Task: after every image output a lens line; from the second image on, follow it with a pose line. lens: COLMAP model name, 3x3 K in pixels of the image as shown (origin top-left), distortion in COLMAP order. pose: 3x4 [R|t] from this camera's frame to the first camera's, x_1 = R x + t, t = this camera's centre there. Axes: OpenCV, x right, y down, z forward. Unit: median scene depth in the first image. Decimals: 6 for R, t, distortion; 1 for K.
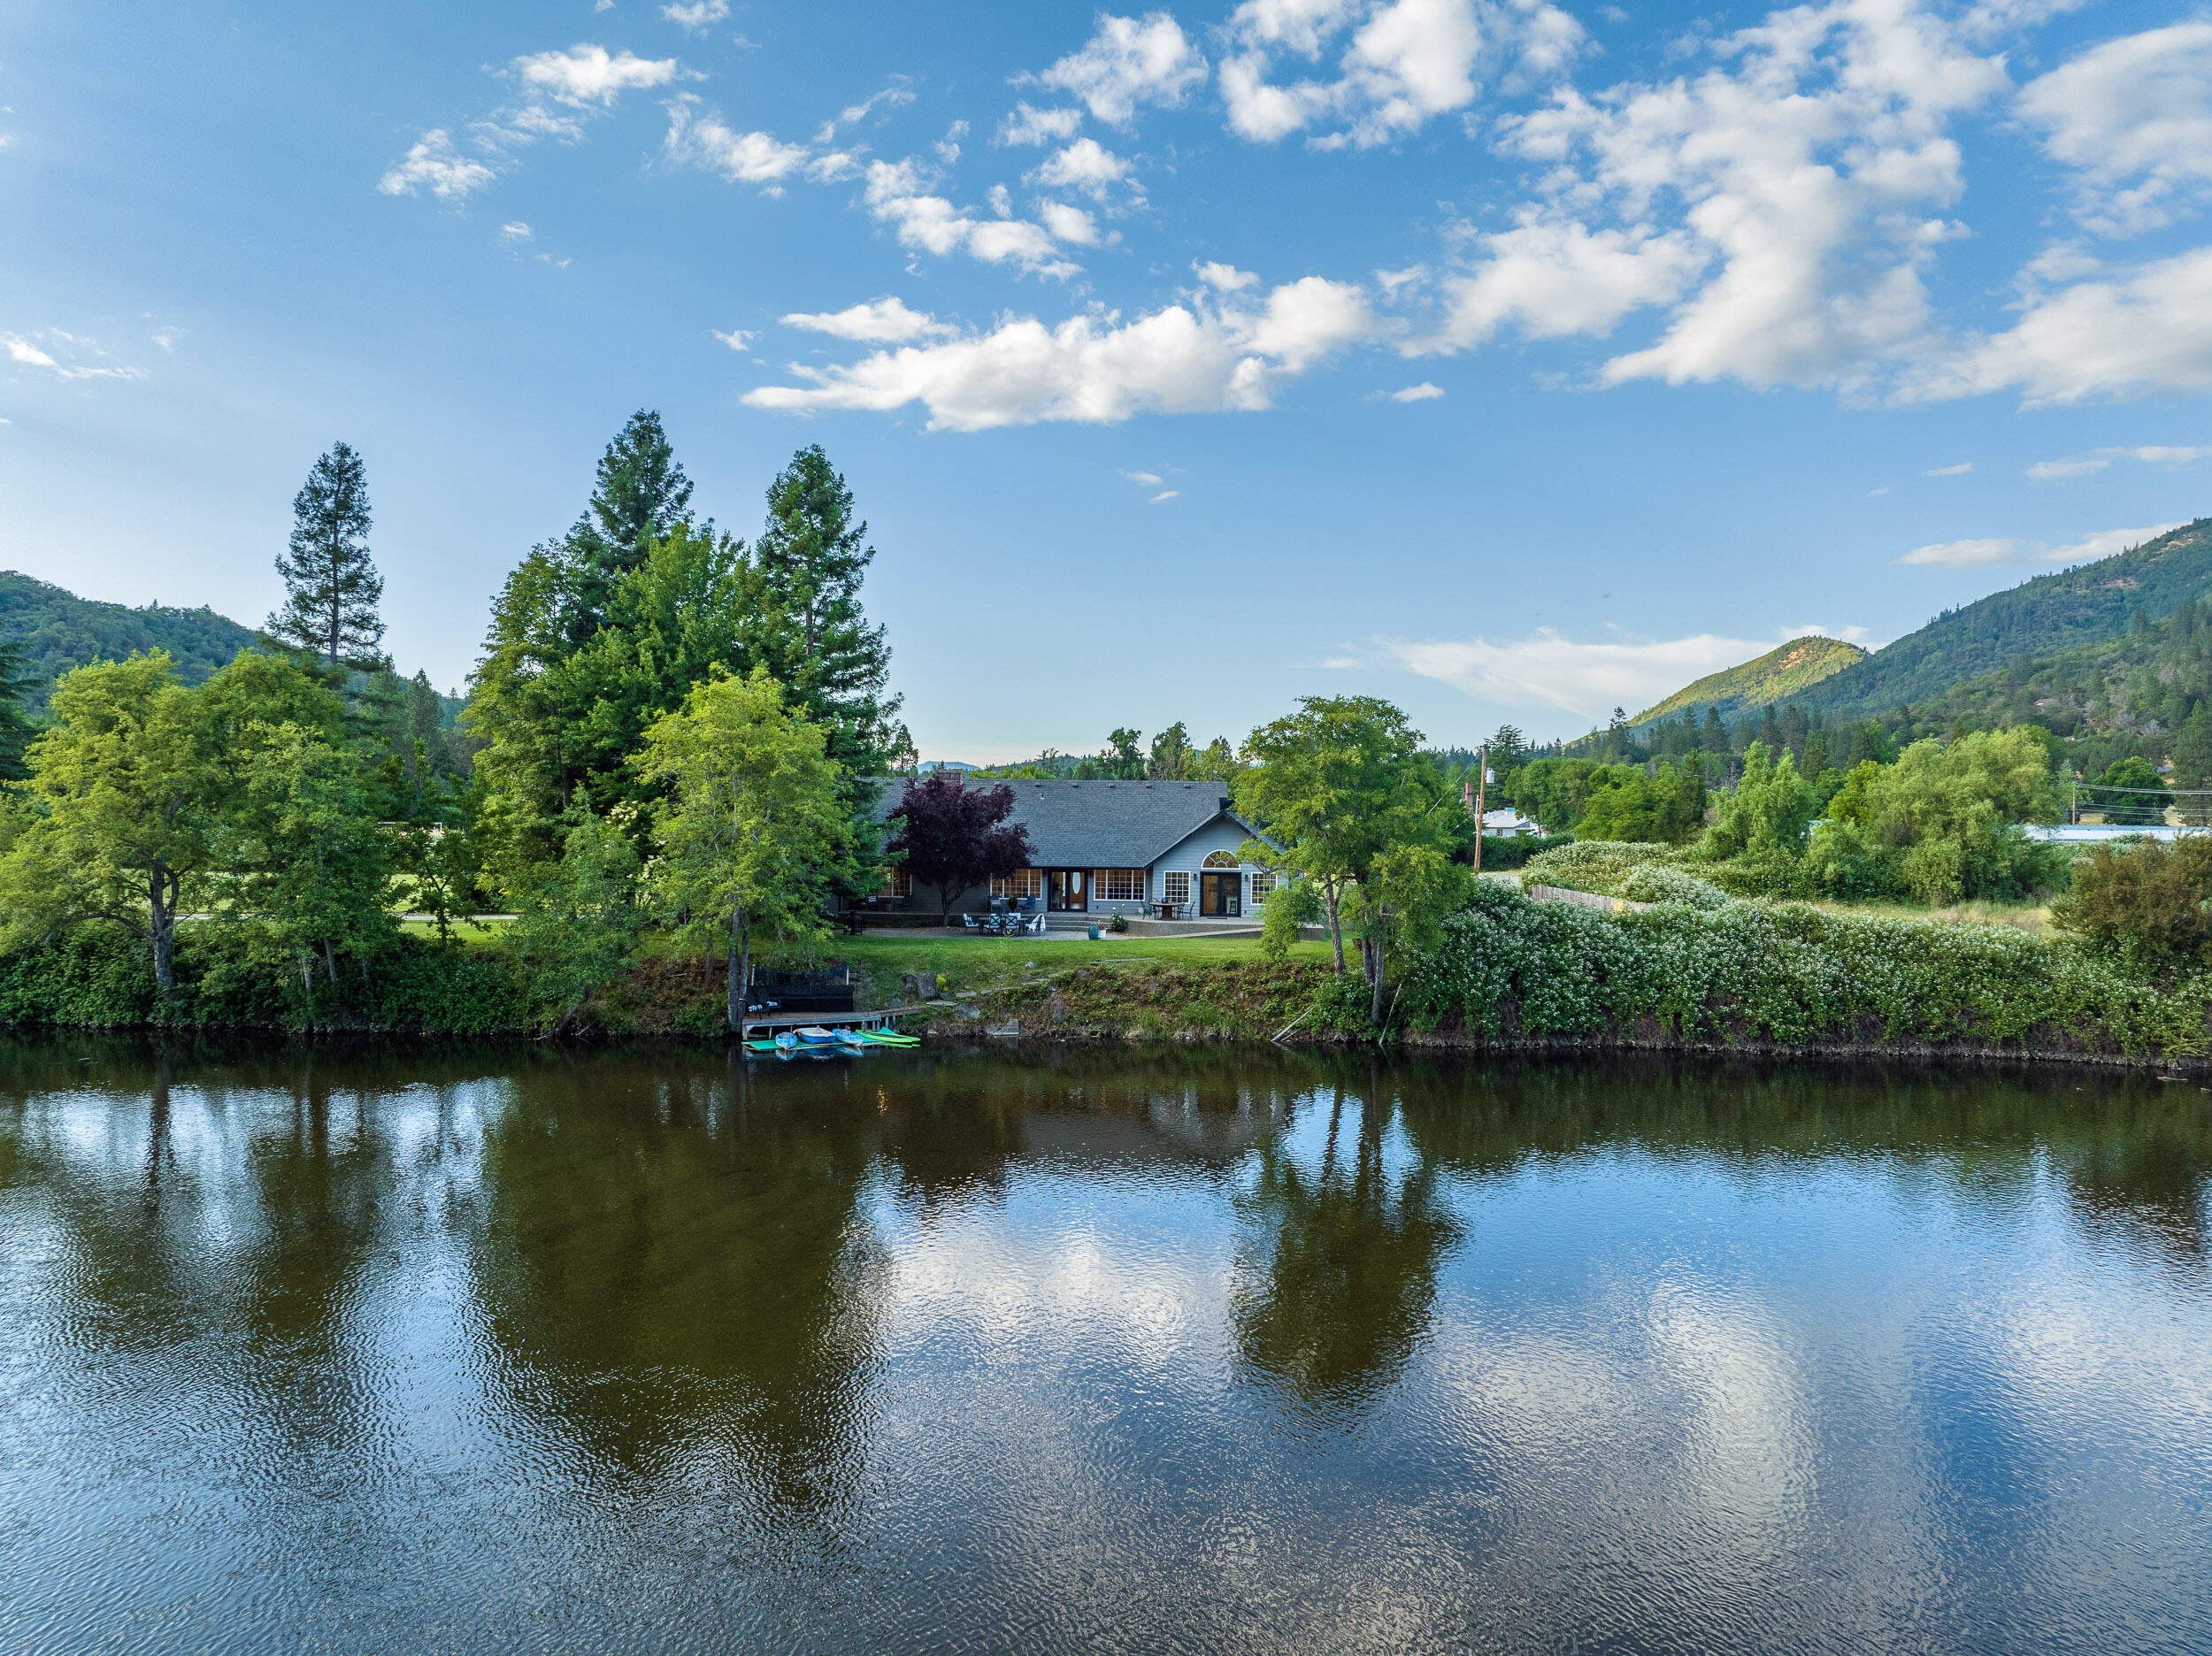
lens RADIAL K [[1576.9, 0, 1106.0], [0, 1576.9, 828.0], [0, 0, 1]] dist [-0.056227, 0.029557]
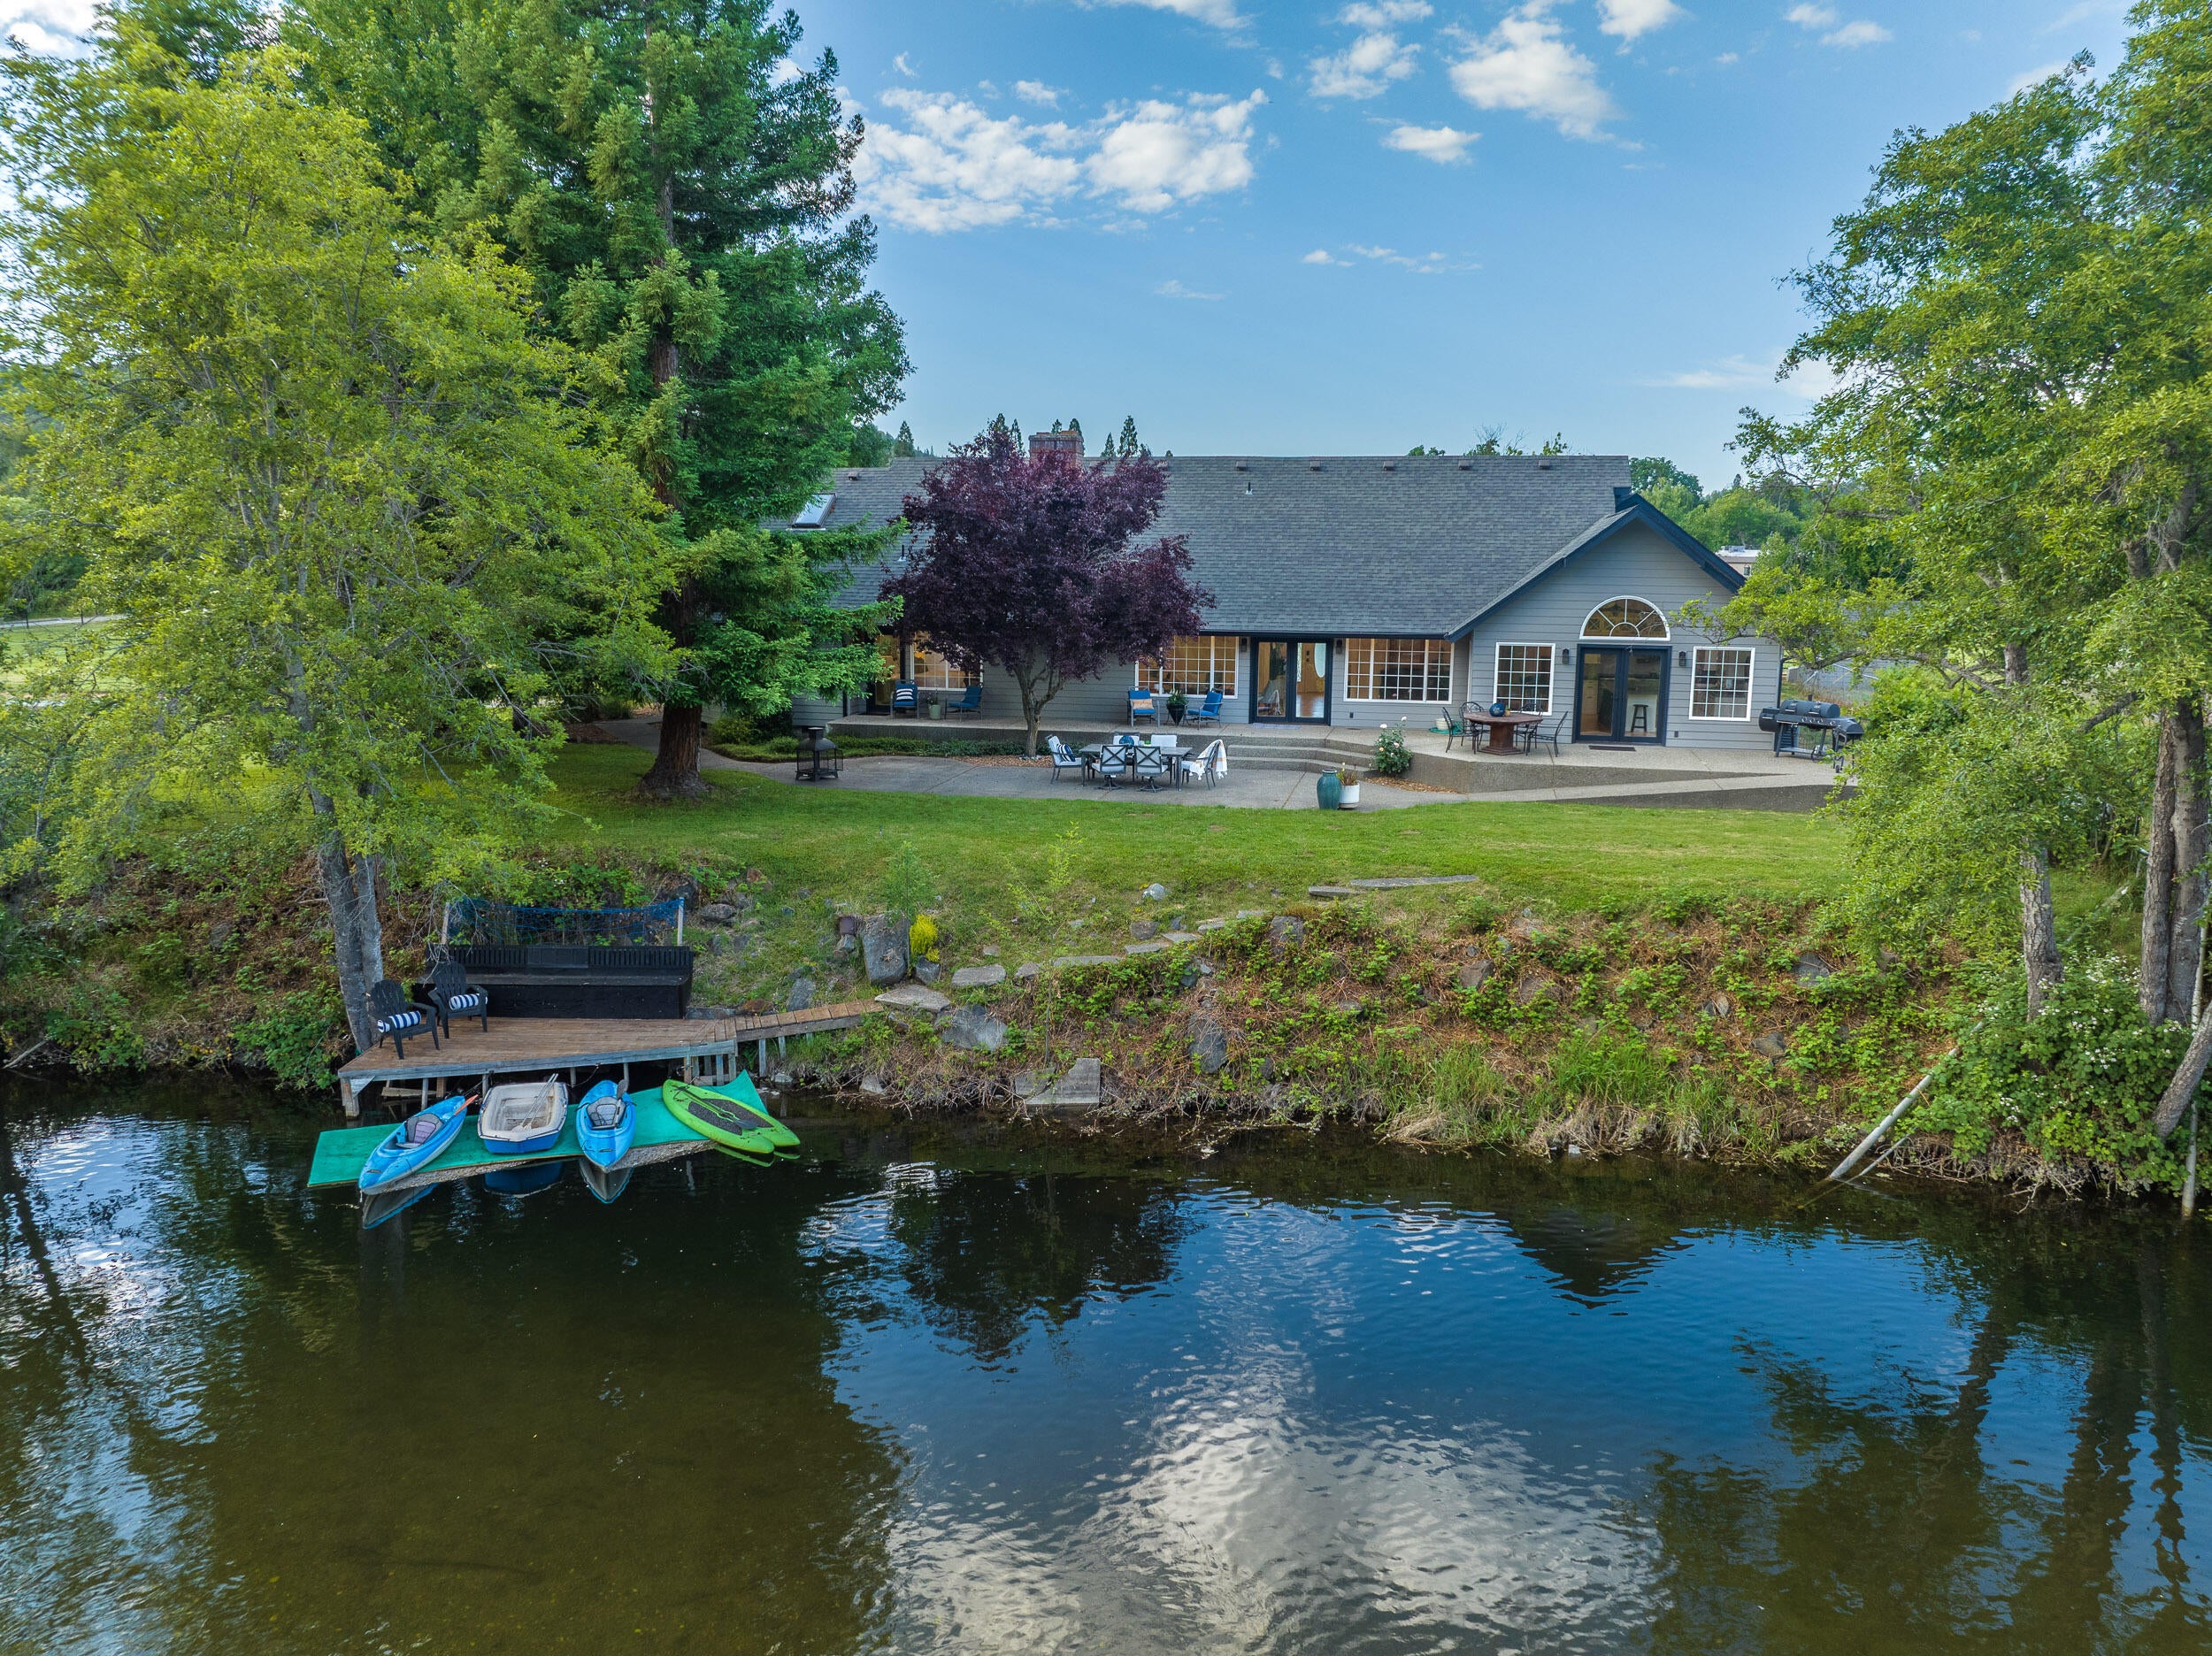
lens RADIAL K [[1576.9, 0, 1106.0], [0, 1576.9, 828.0], [0, 0, 1]] dist [-0.056227, 0.029557]
pose [[0.982990, 0.024858, -0.181969, 0.011061], [0.004554, 0.987194, 0.159460, 0.008200], [0.183603, -0.157576, 0.970288, 0.612411]]
